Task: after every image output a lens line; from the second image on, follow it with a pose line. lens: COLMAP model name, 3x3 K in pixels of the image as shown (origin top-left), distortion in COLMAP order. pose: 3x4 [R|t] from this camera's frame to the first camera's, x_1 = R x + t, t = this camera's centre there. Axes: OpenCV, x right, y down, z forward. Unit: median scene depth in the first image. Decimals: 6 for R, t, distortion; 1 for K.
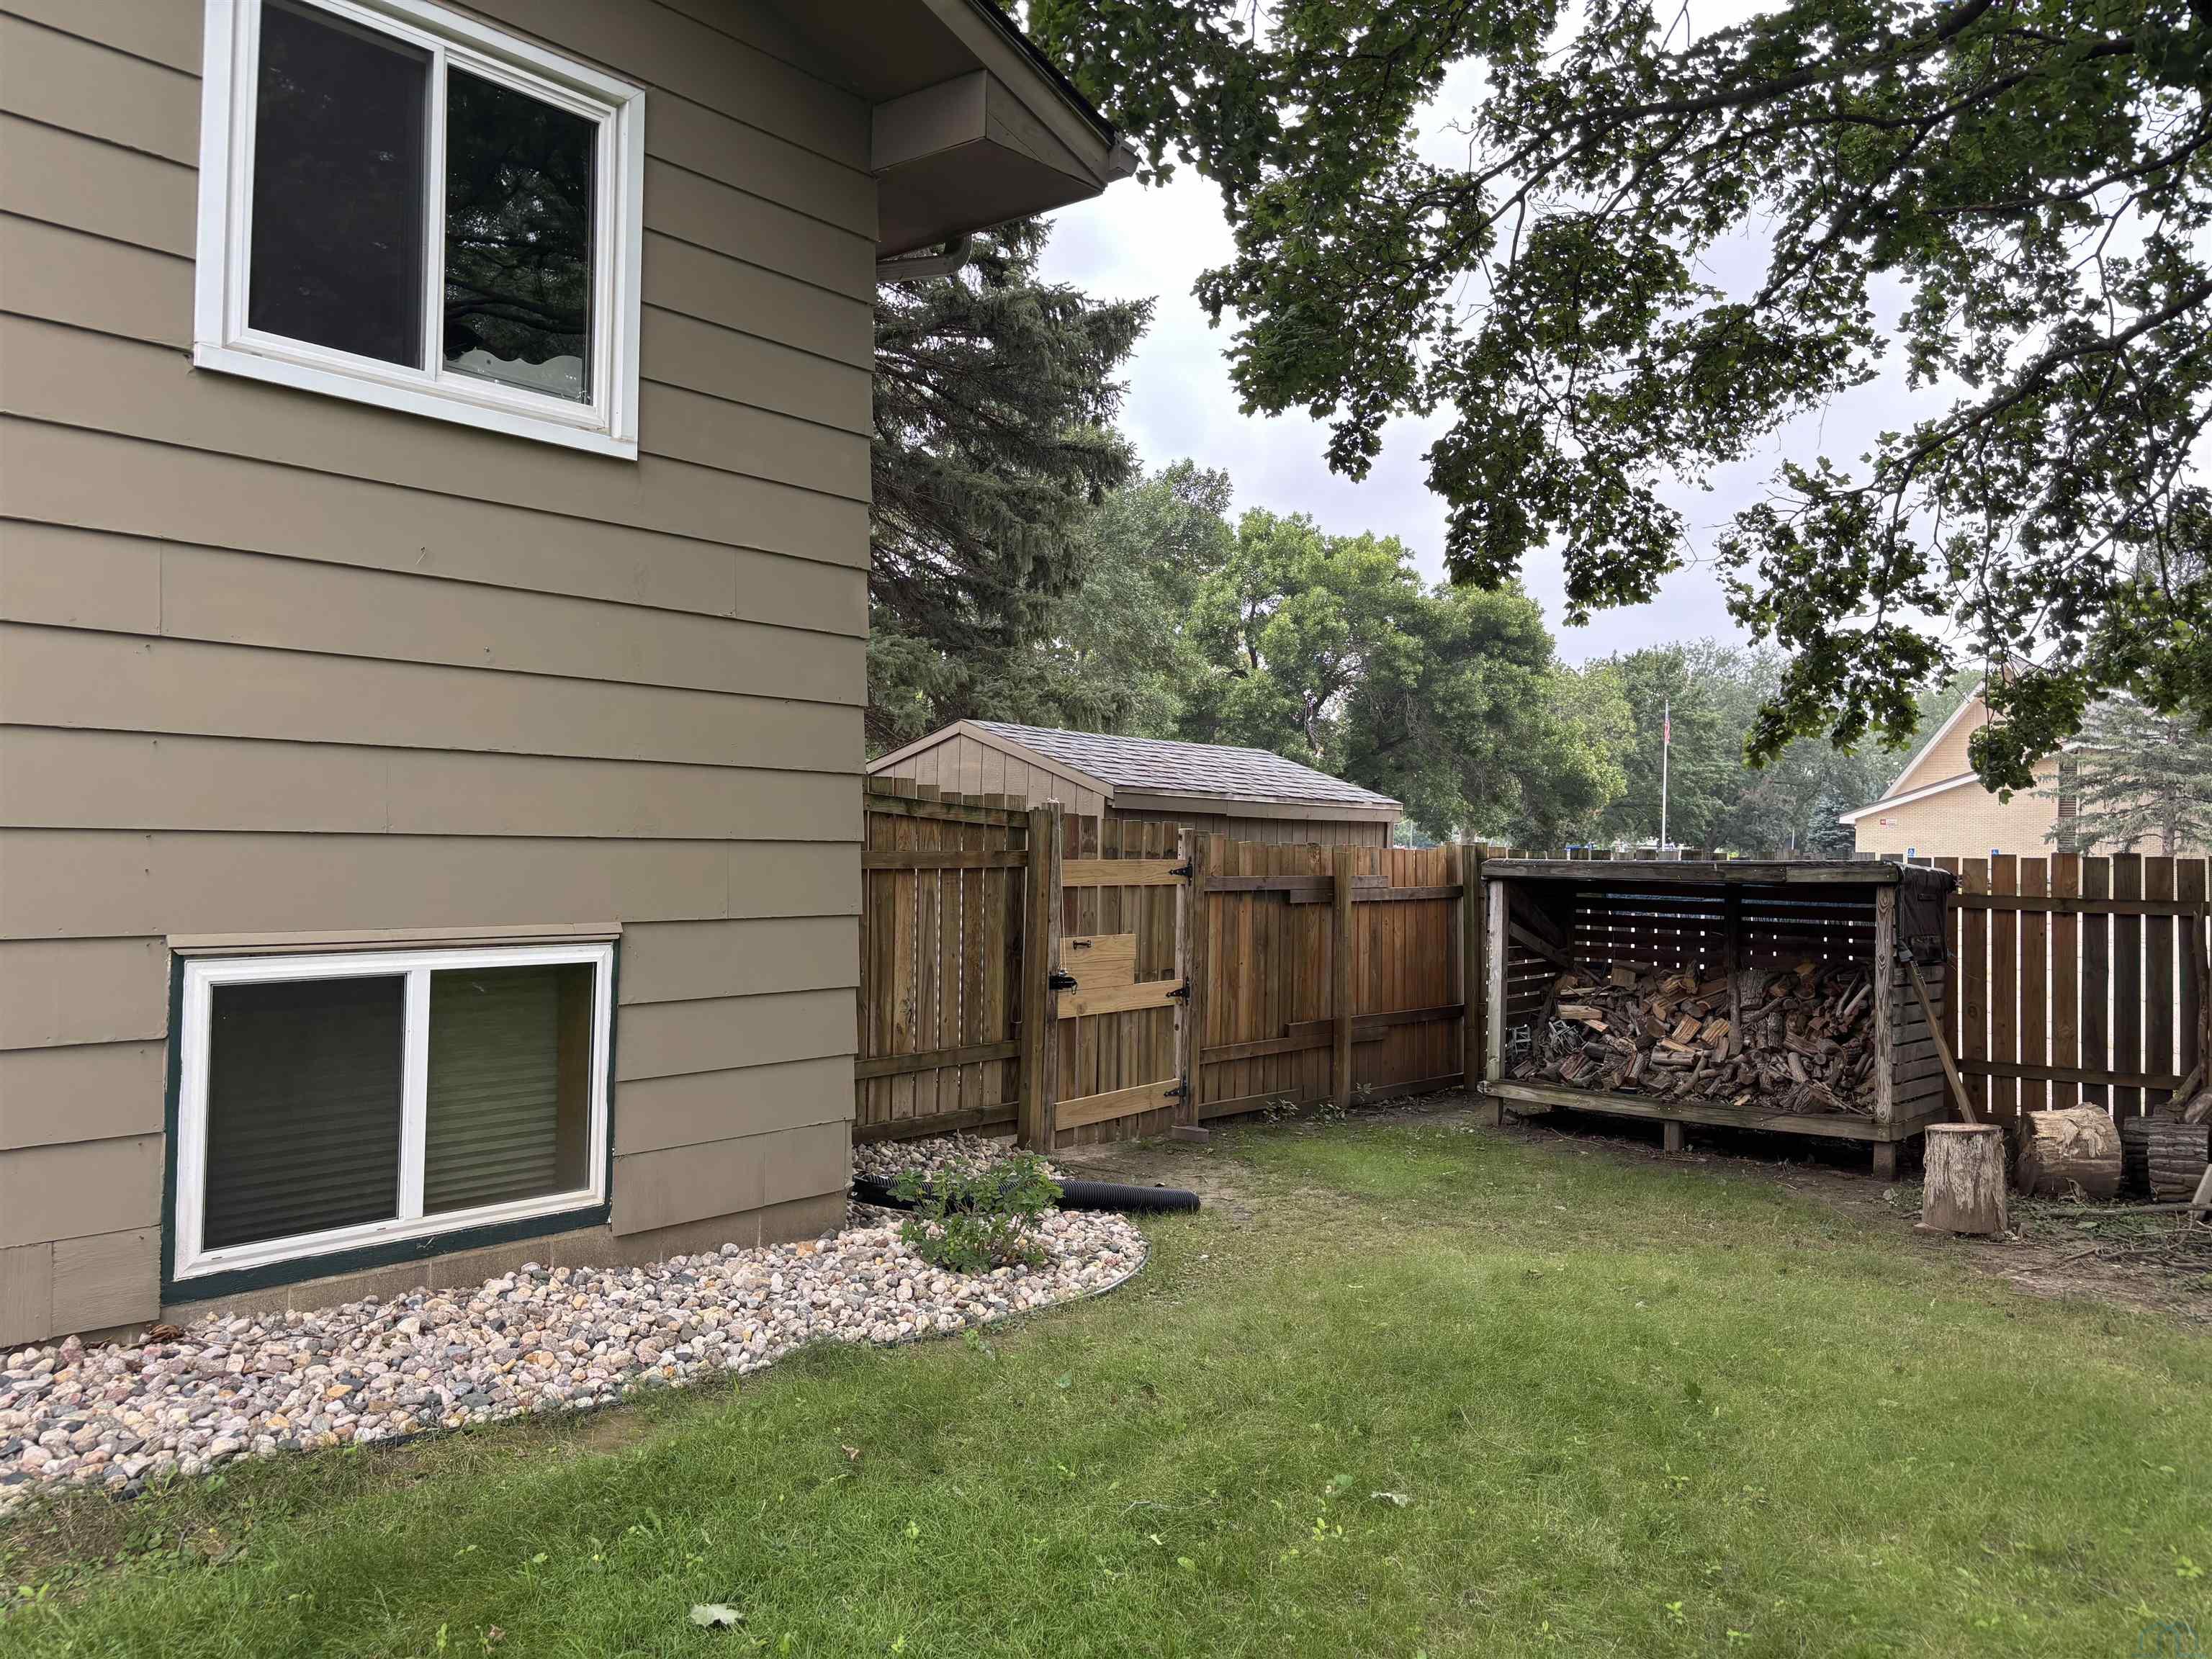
lens RADIAL K [[1747.8, 0, 1136.0], [0, 1747.8, 830.3], [0, 0, 1]] dist [0.050177, -0.063240]
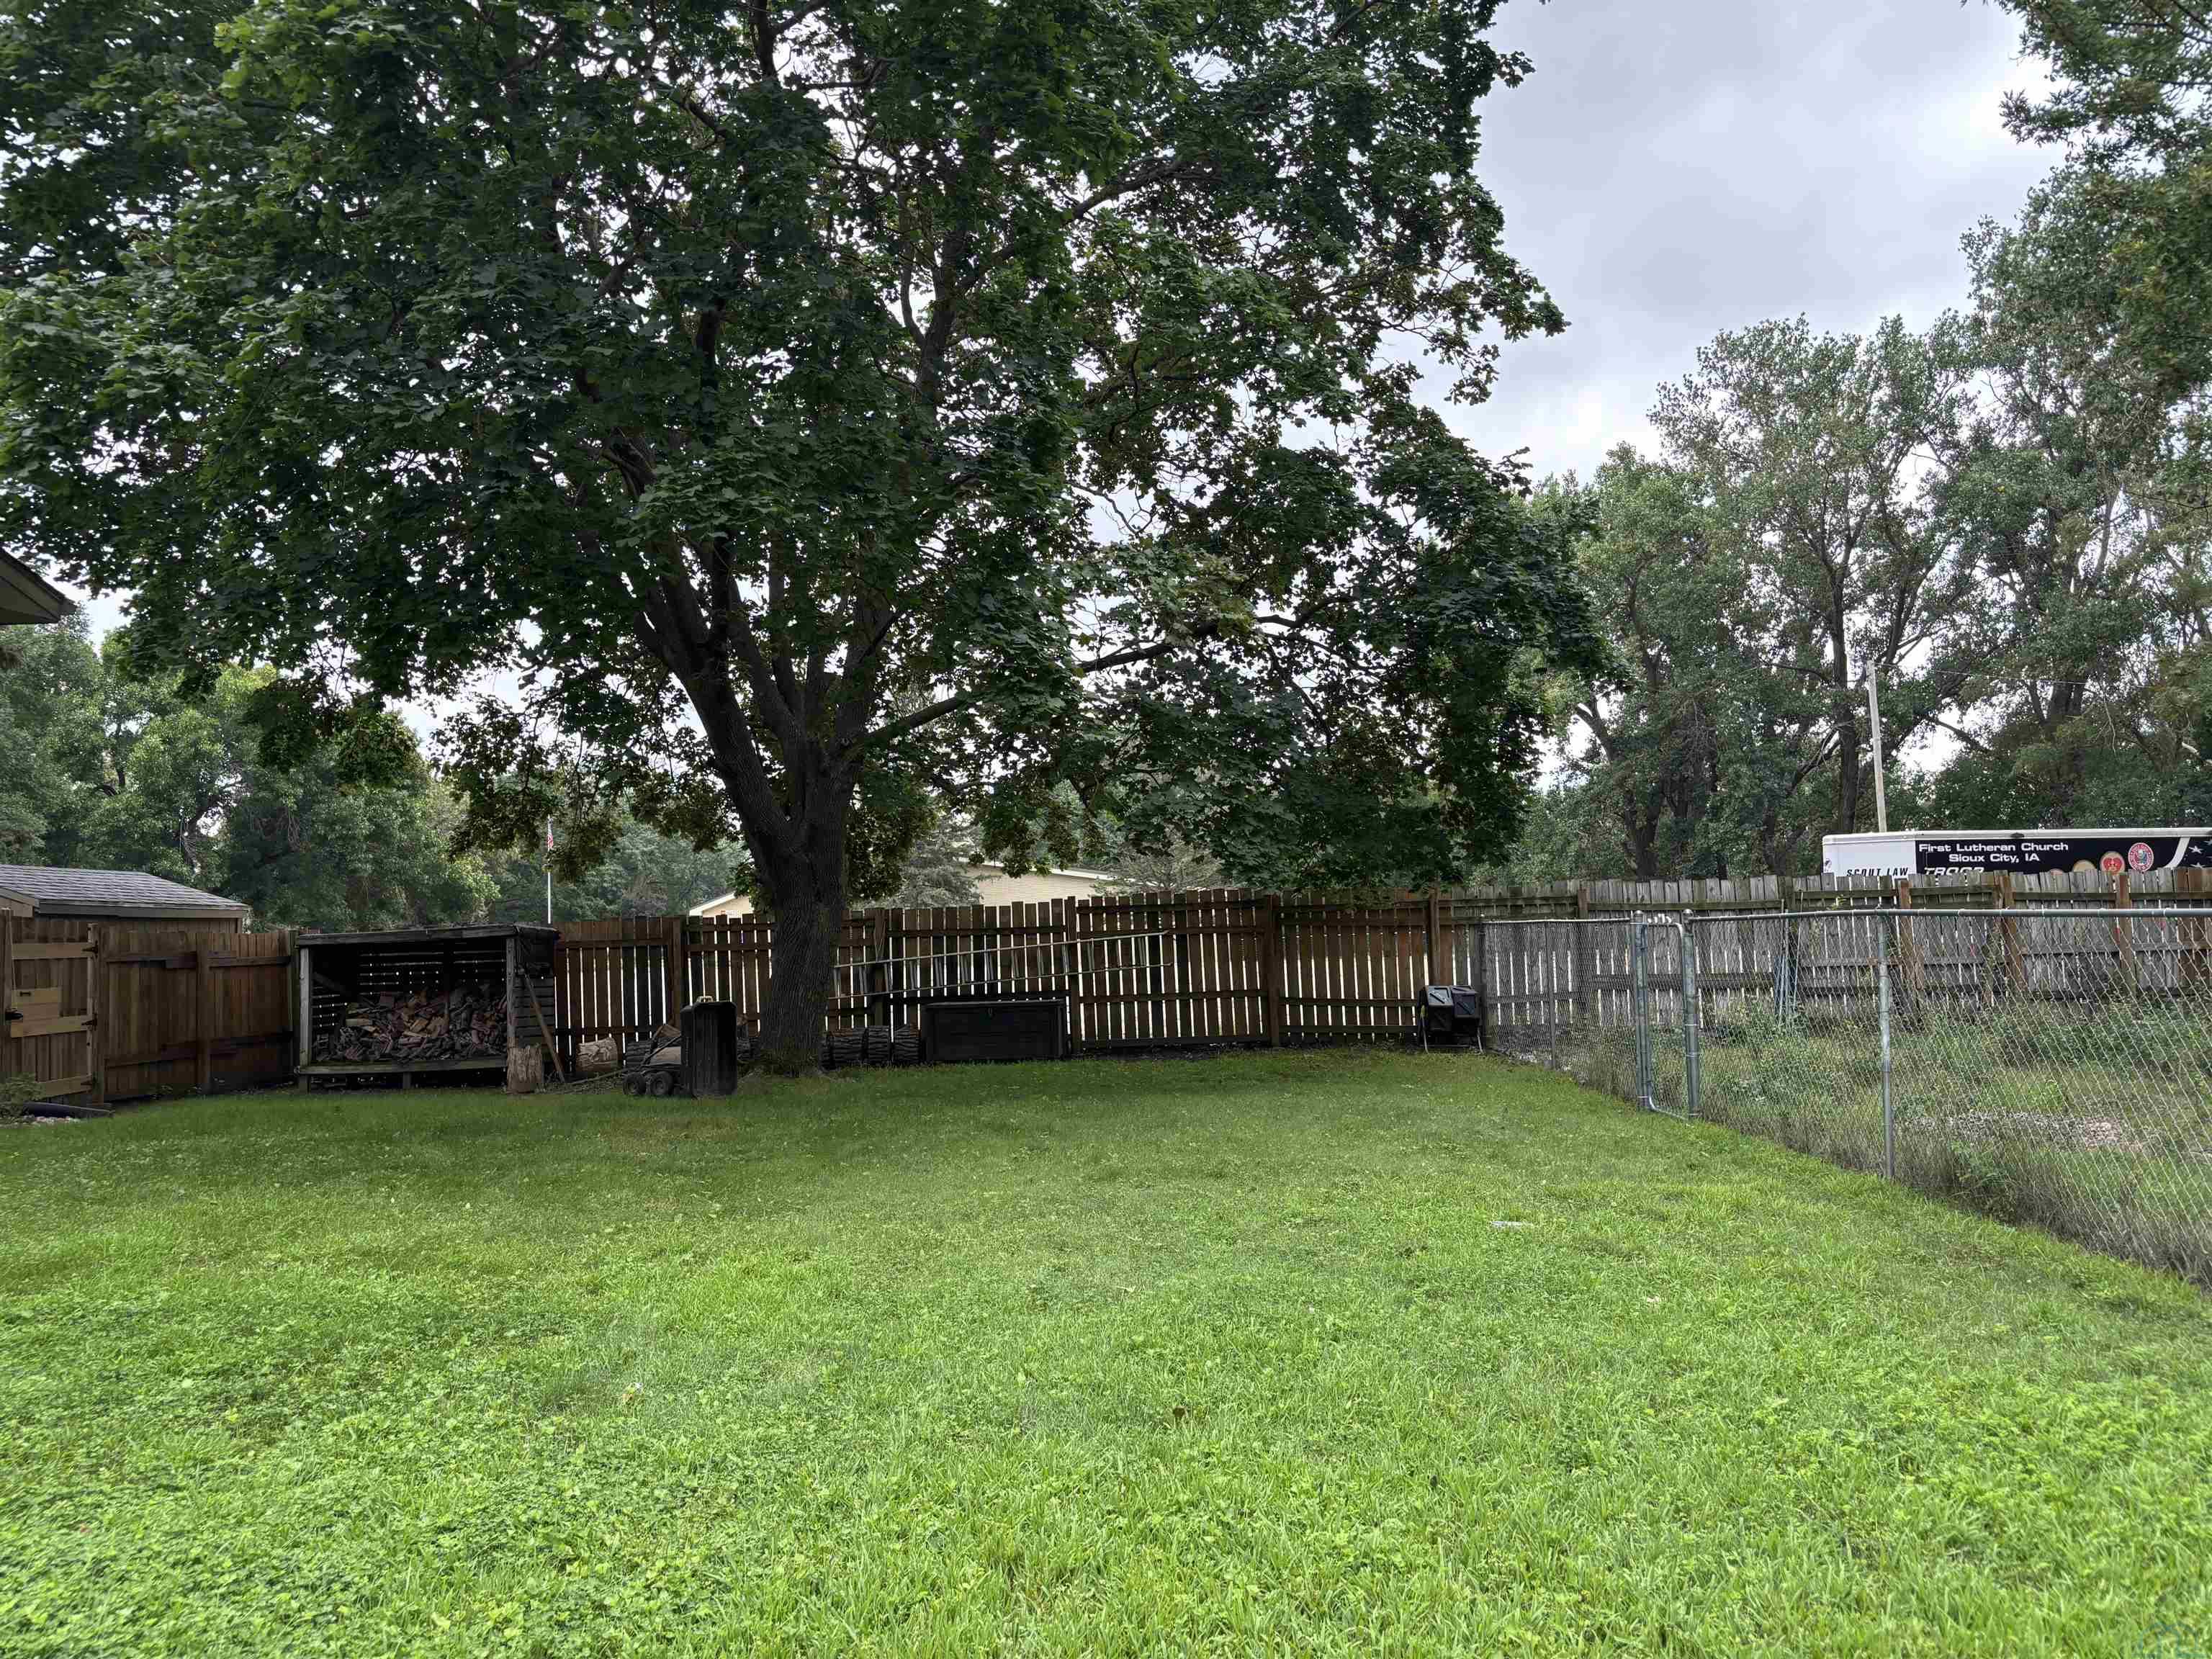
lens RADIAL K [[1747.8, 0, 1136.0], [0, 1747.8, 830.3], [0, 0, 1]] dist [0.050177, -0.063240]
pose [[0.829648, -0.009796, 0.558201, -0.079465], [0.042866, 0.998012, -0.046197, 0.028380], [-0.556639, 0.062255, 0.828419, -0.886327]]
